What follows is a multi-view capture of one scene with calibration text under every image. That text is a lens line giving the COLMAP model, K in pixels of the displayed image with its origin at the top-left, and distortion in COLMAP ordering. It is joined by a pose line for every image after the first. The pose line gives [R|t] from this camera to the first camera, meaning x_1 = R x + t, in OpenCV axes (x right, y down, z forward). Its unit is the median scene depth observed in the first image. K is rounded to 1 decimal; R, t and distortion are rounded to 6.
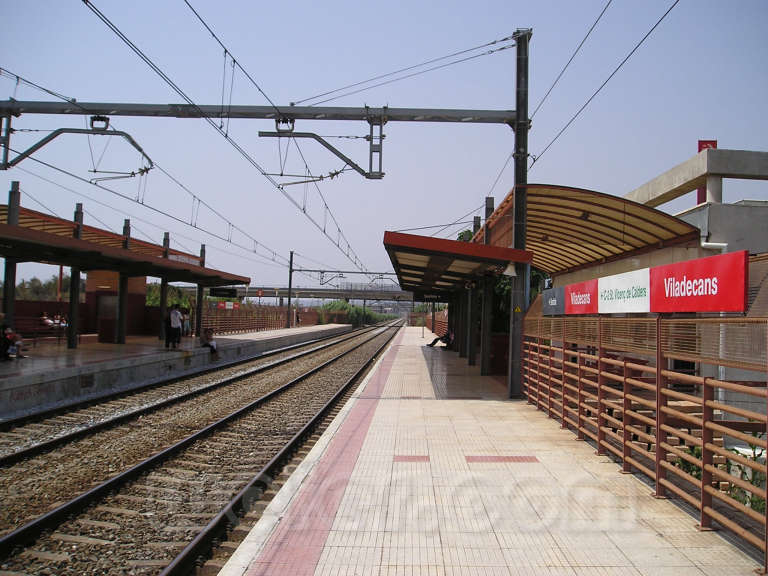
lens RADIAL K [[799.2, 0, 395.1], [0, 799.2, 286.7], [0, 0, 1]] dist [-0.128305, 0.081708]
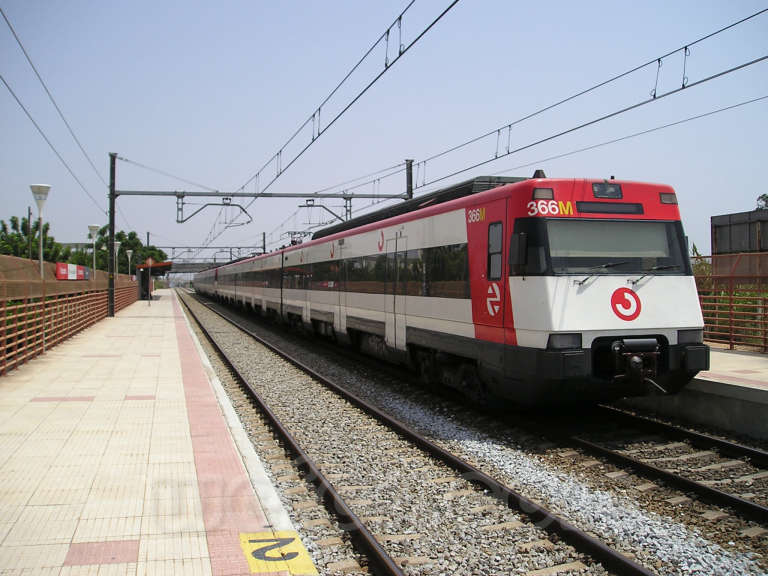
lens RADIAL K [[799.2, 0, 395.1], [0, 799.2, 286.7], [0, 0, 1]] dist [-0.128305, 0.081708]
pose [[0.957372, -0.045420, 0.285265, -0.575172], [0.031490, 0.998086, 0.053230, -0.070230], [-0.287136, -0.041978, 0.956969, -1.311770]]
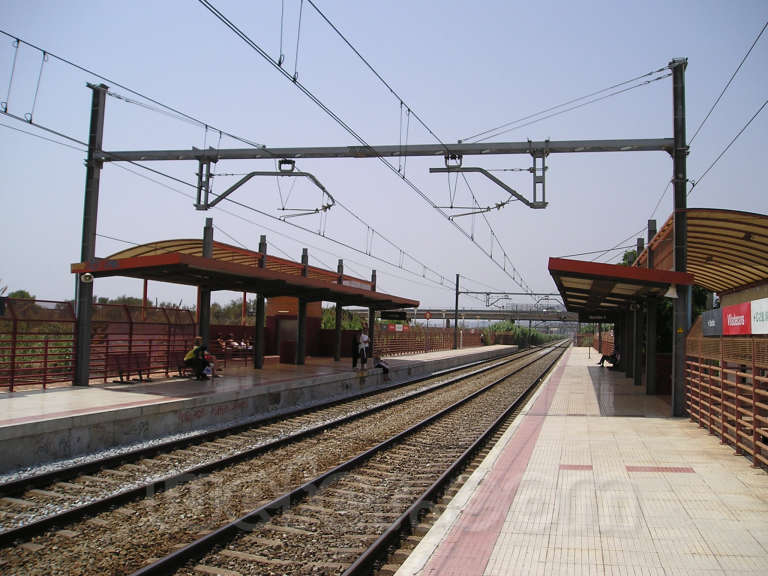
lens RADIAL K [[799.2, 0, 395.1], [0, 799.2, 286.7], [0, 0, 1]] dist [-0.128305, 0.081708]
pose [[0.978813, -0.017447, -0.204011, 0.001554], [0.012086, 0.999549, -0.027493, -0.004037], [0.204399, 0.024445, 0.978582, -0.072397]]
